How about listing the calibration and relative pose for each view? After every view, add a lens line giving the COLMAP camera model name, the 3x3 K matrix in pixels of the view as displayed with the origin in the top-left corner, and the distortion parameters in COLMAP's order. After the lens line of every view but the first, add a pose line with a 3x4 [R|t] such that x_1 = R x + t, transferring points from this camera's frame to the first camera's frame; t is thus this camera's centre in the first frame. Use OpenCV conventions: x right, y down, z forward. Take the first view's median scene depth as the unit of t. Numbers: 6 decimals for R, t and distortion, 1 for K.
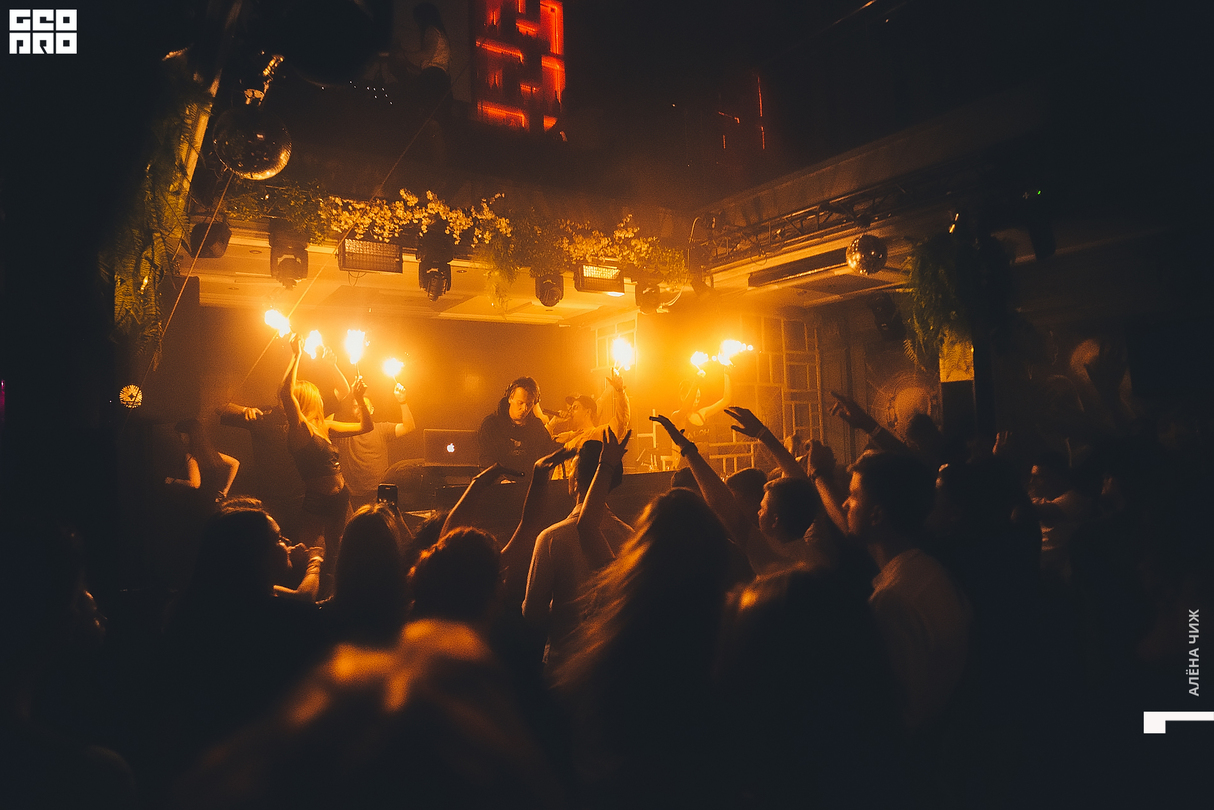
lens RADIAL K [[733.4, 0, 607.0], [0, 733.4, 405.0], [0, 0, 1]] dist [-0.006938, -0.000789]
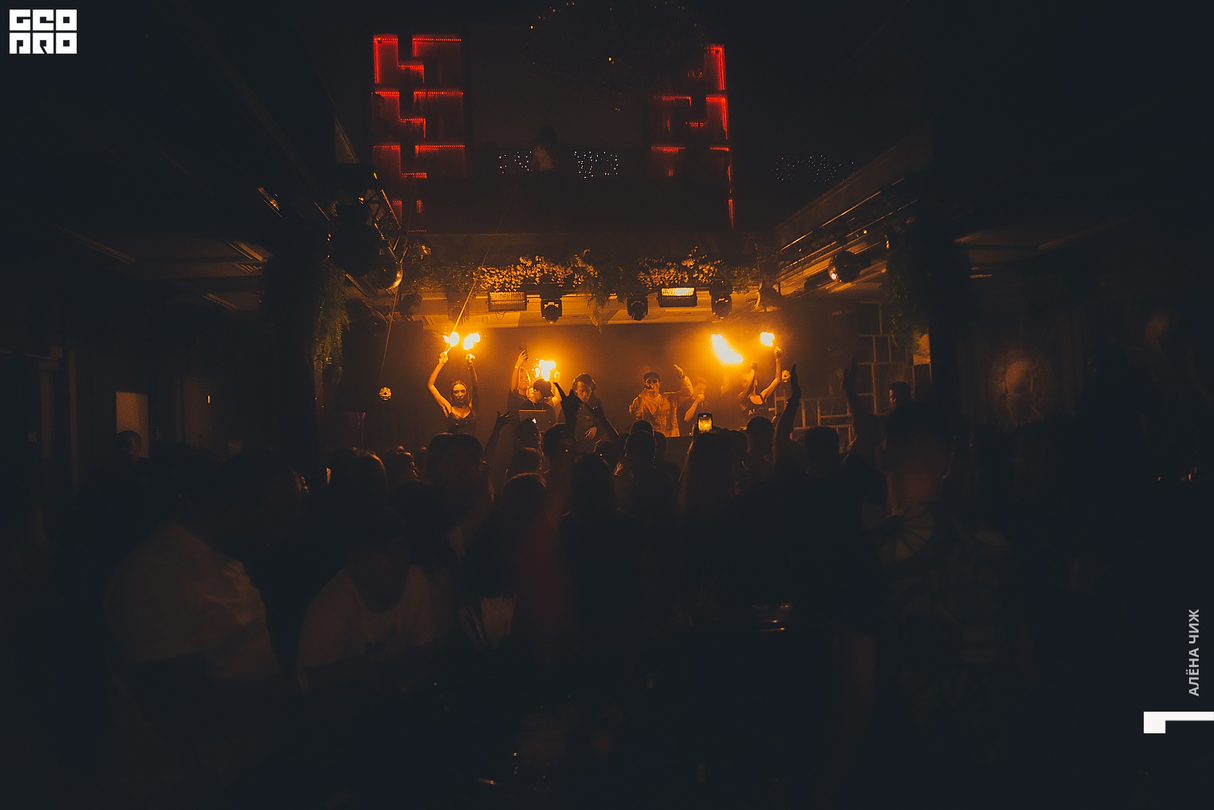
lens RADIAL K [[714.0, 0, 607.0], [0, 714.0, 405.0], [0, 0, 1]] dist [0.004020, 0.000713]
pose [[0.911627, -0.016859, -0.410672, 0.471417], [0.030669, 0.999163, 0.027062, -0.012093], [0.409872, -0.037265, 0.911382, -0.306110]]
